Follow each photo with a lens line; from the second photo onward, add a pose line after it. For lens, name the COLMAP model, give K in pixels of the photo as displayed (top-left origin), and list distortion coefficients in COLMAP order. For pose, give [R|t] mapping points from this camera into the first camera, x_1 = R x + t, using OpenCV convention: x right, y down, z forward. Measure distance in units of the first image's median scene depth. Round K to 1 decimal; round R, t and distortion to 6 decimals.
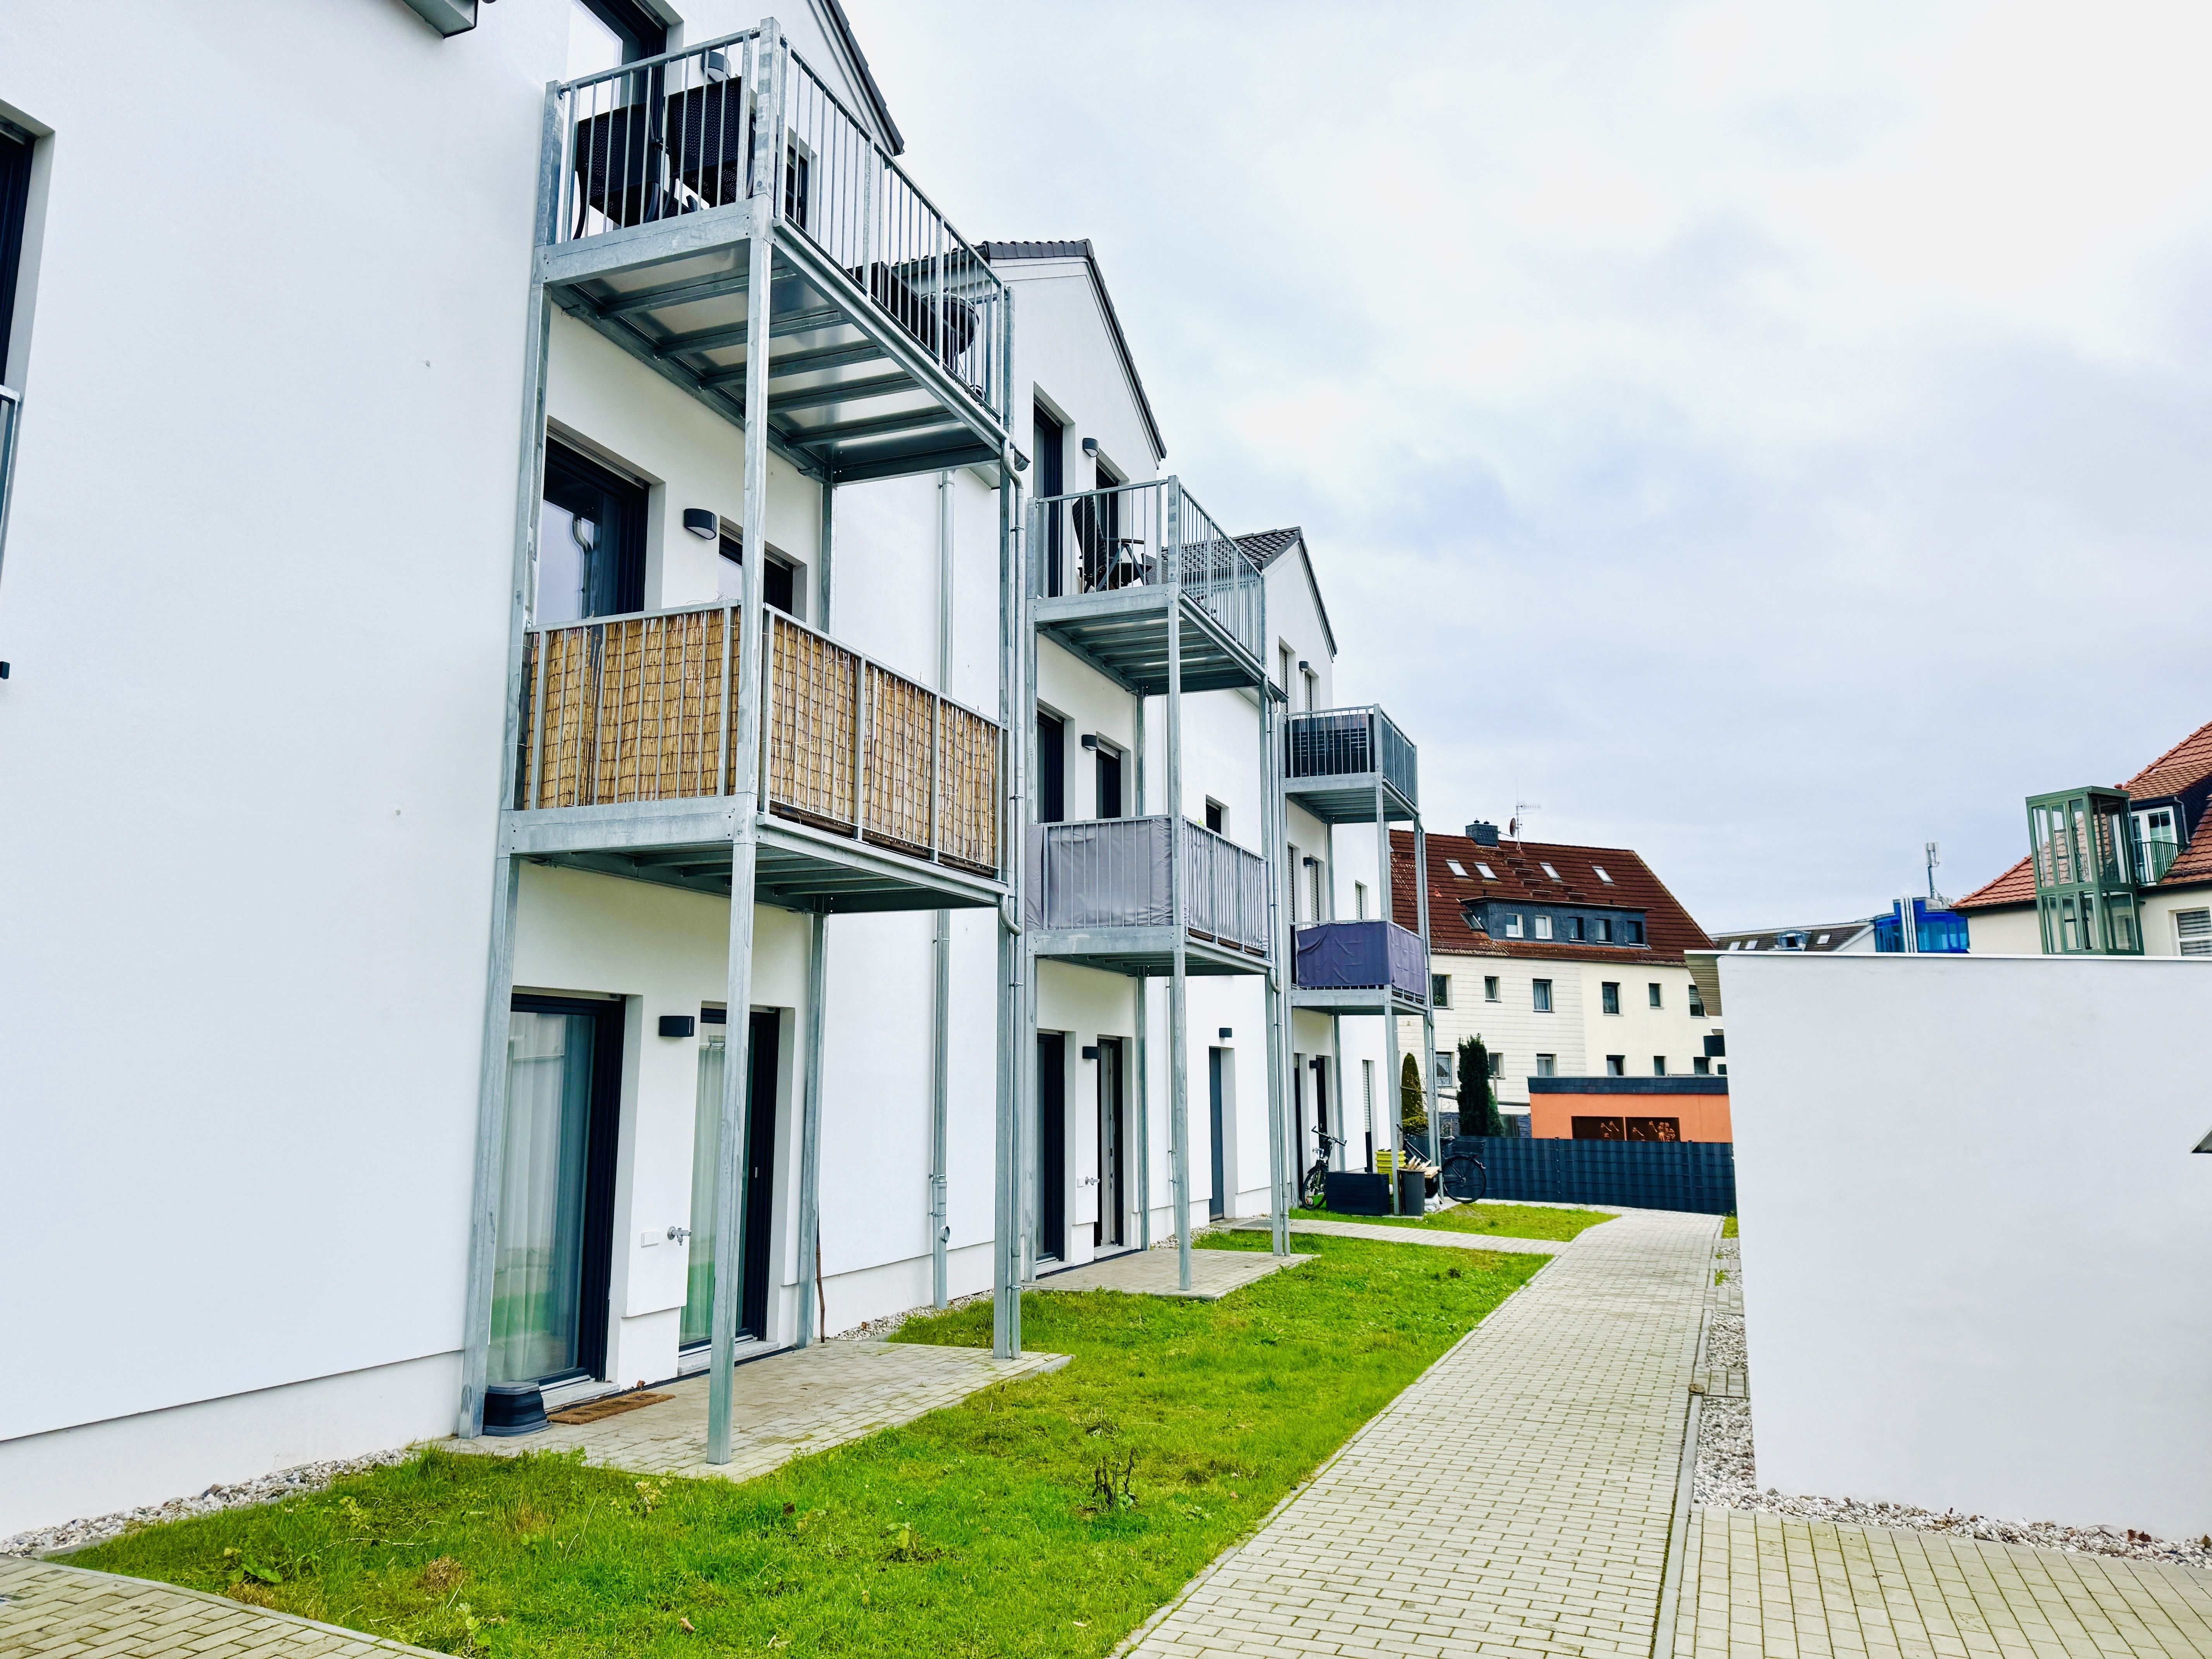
lens RADIAL K [[1534.0, 0, 1103.7], [0, 1534.0, 824.0], [0, 0, 1]] dist [0.000038, -0.001170]
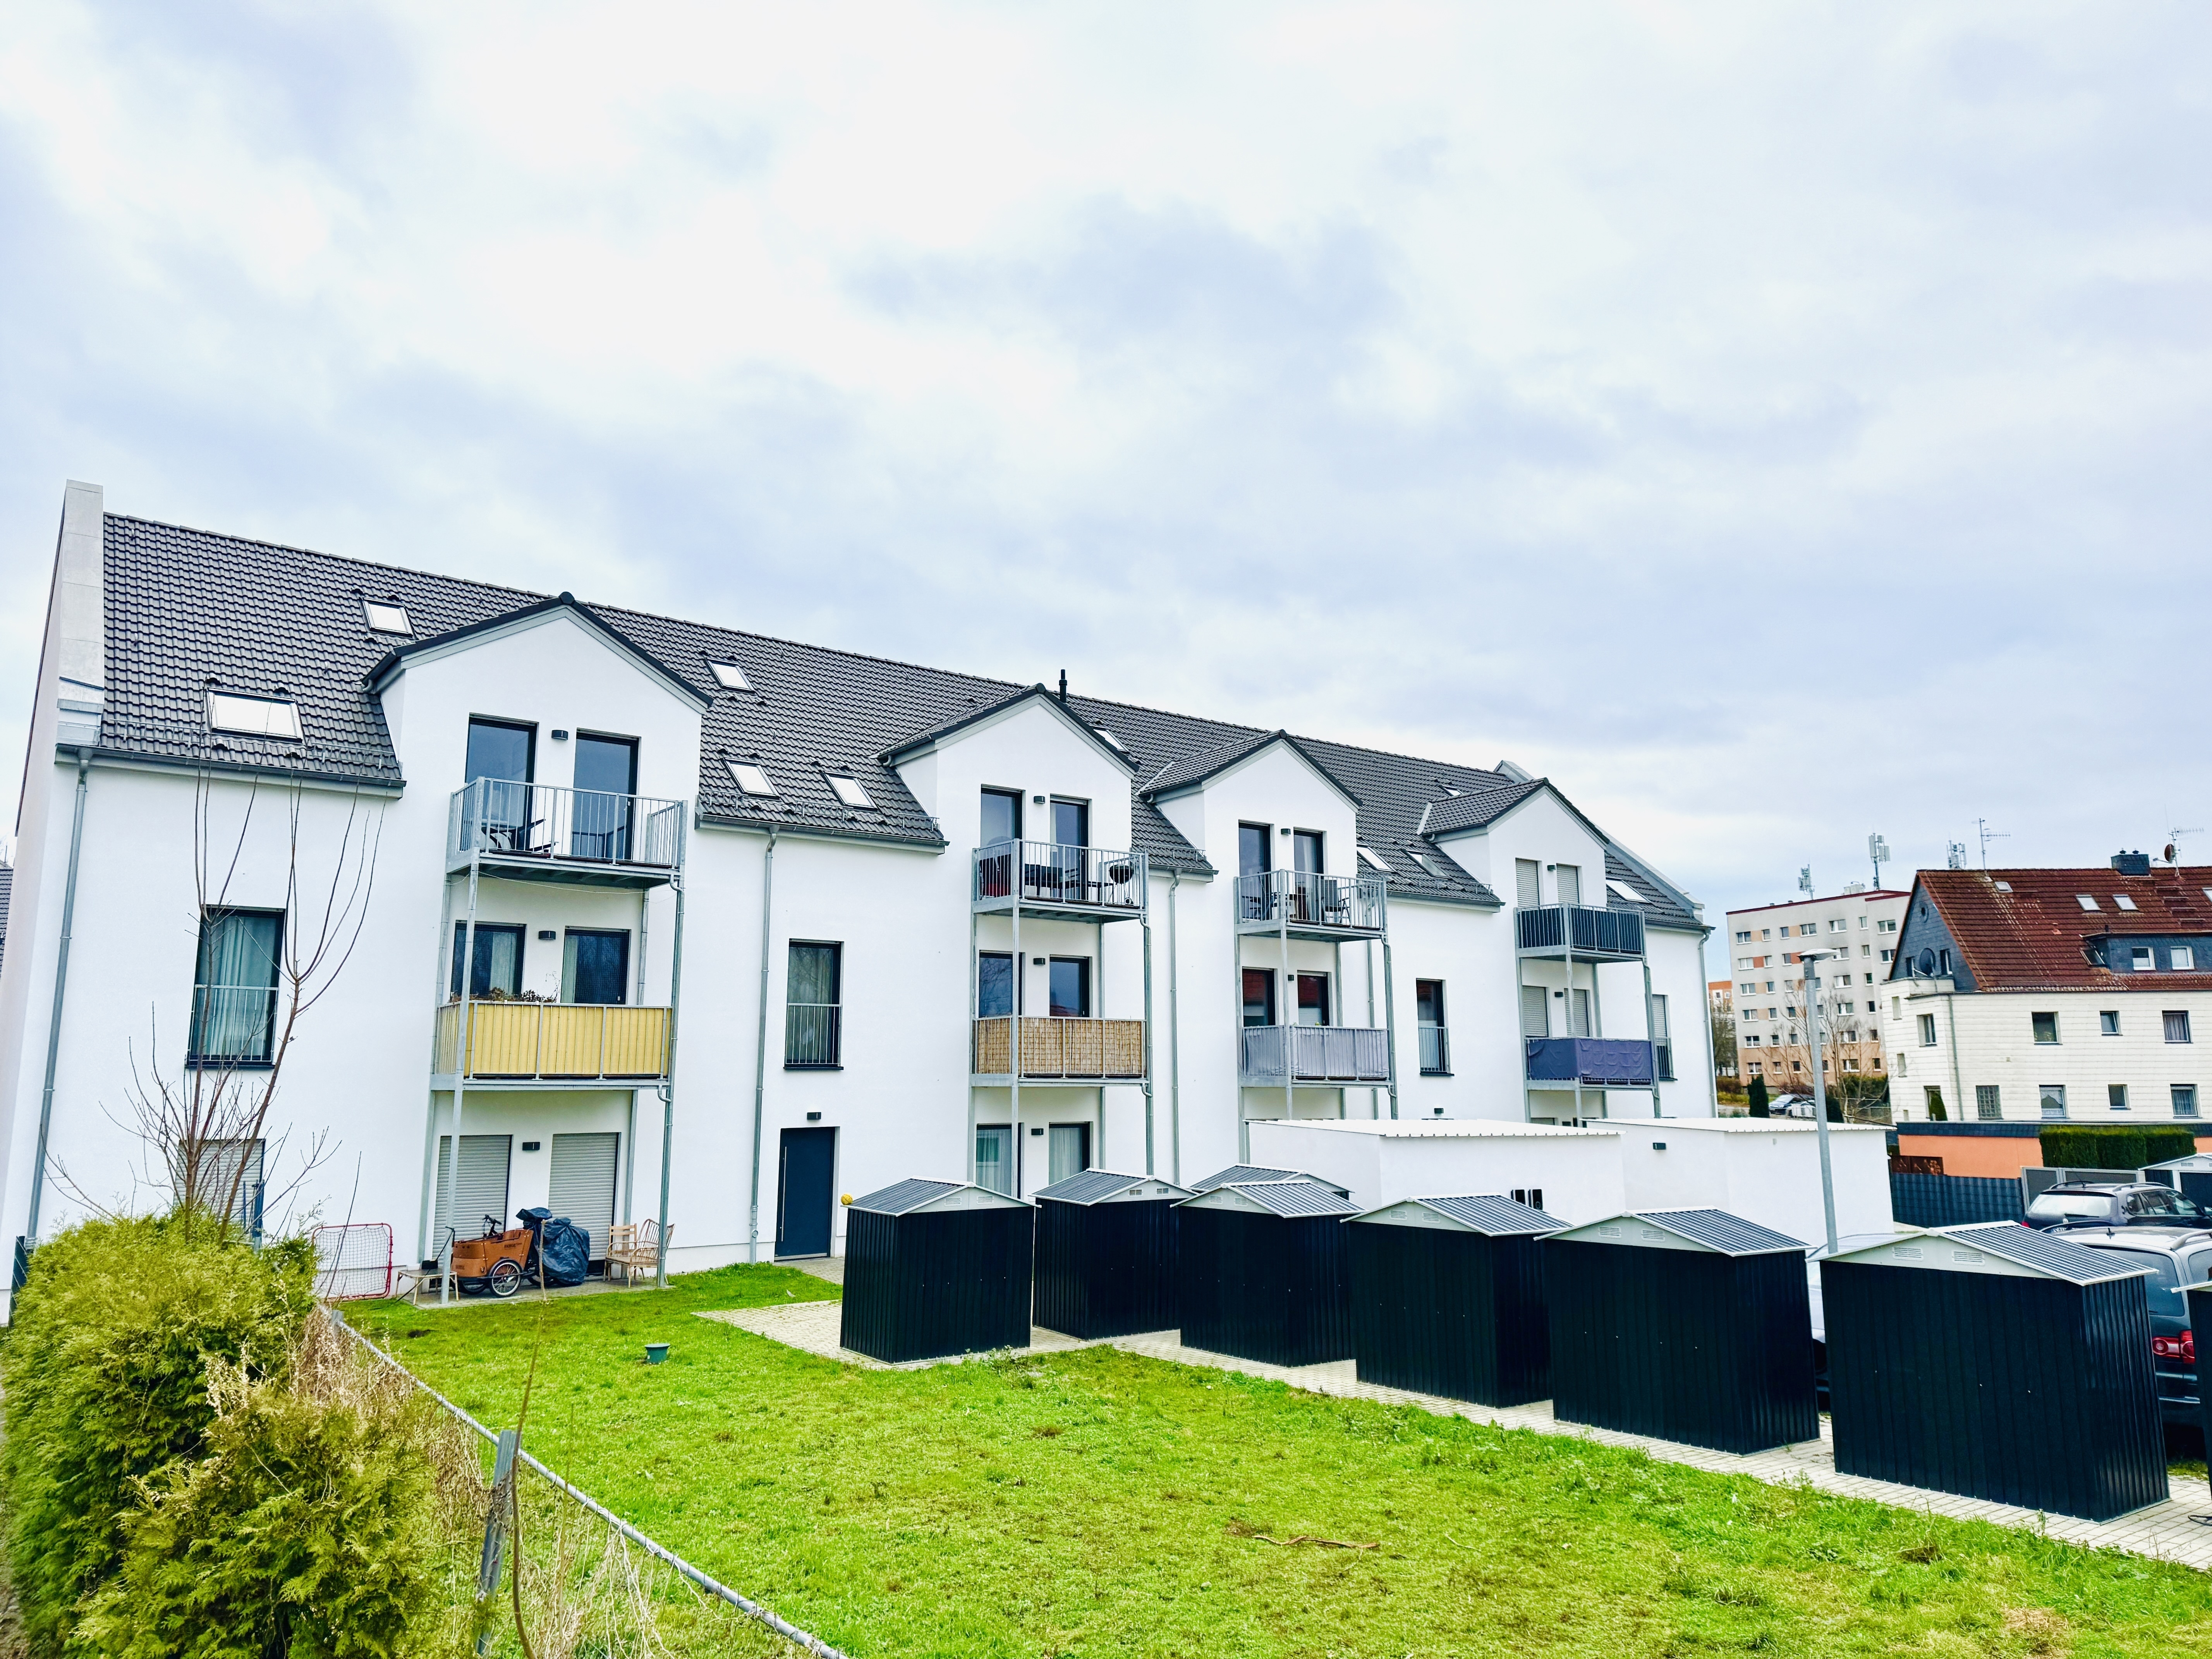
lens RADIAL K [[1534.0, 0, 1103.2], [0, 1534.0, 830.5], [0, 0, 1]] dist [0.000038, -0.001170]
pose [[0.855219, -0.095765, -0.509342, 0.202525], [0.093050, 0.995183, -0.030874, -0.050431], [0.509845, -0.020990, 0.860010, -0.218667]]
